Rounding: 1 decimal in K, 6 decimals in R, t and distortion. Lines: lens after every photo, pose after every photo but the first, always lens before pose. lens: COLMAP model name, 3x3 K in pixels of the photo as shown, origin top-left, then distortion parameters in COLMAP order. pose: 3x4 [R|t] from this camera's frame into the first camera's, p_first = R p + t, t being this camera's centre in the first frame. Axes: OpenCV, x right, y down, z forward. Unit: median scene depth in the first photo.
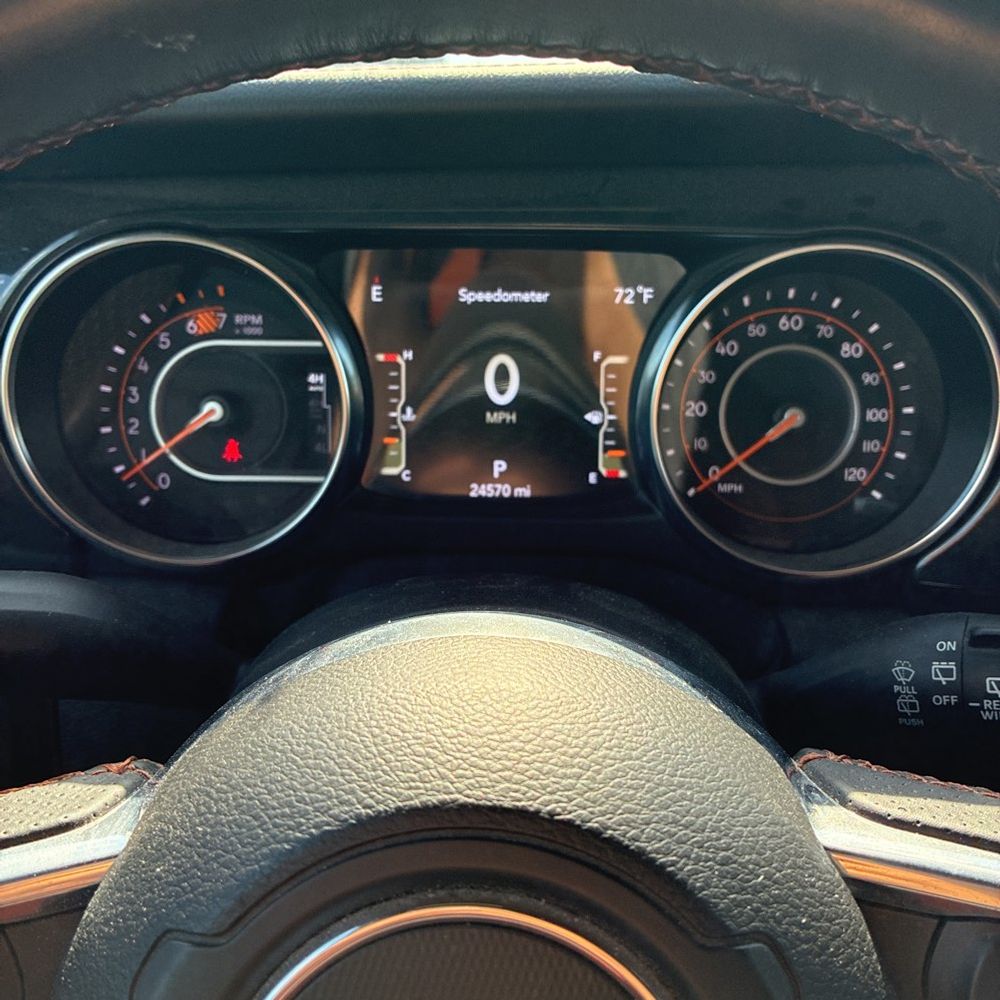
lens RADIAL K [[1008.8, 0, 505.1], [0, 1008.8, 499.0], [0, 0, 1]] dist [0.012277, 0.013793]
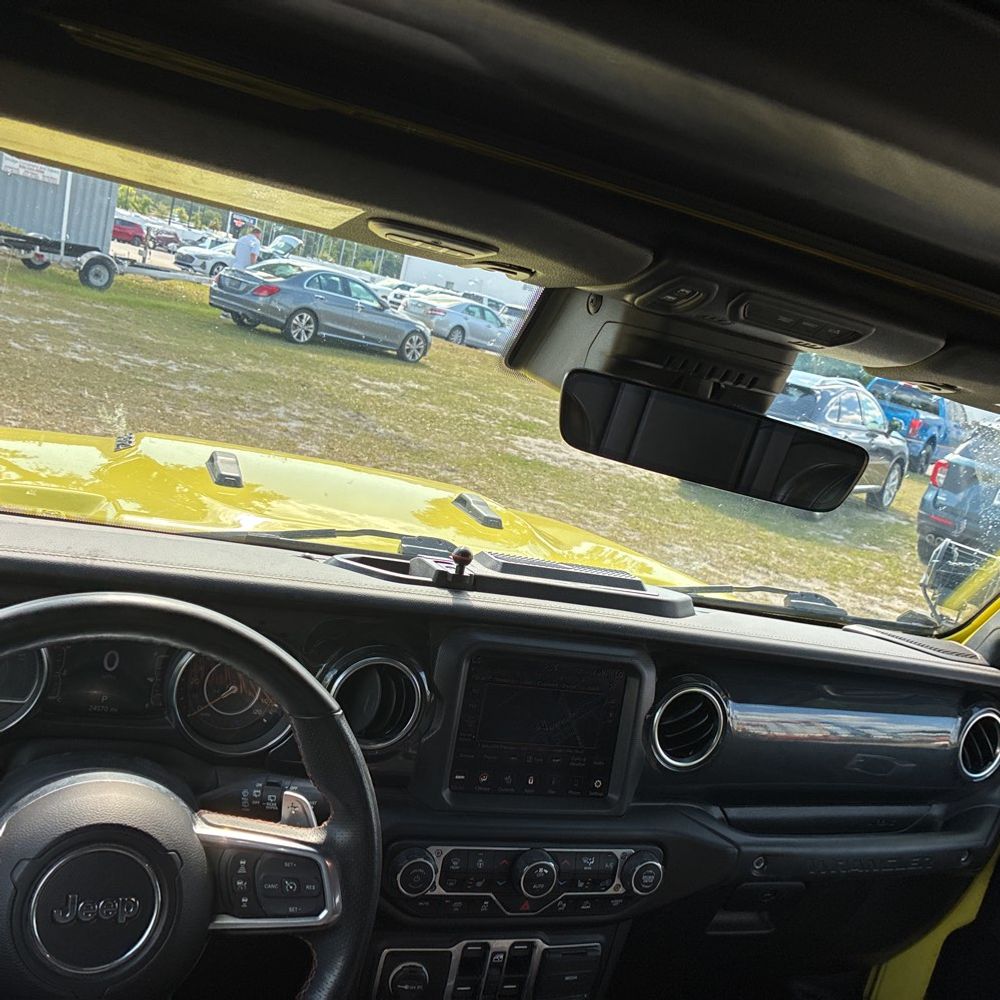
lens RADIAL K [[1009.2, 0, 483.7], [0, 1009.2, 502.3], [0, 0, 1]] dist [-0.006536, 0.076760]
pose [[0.909960, 0.131082, 0.393434, -0.270975], [-0.086833, 0.987924, -0.128317, -0.372161], [-0.405503, 0.082600, 0.910354, -2.164513]]
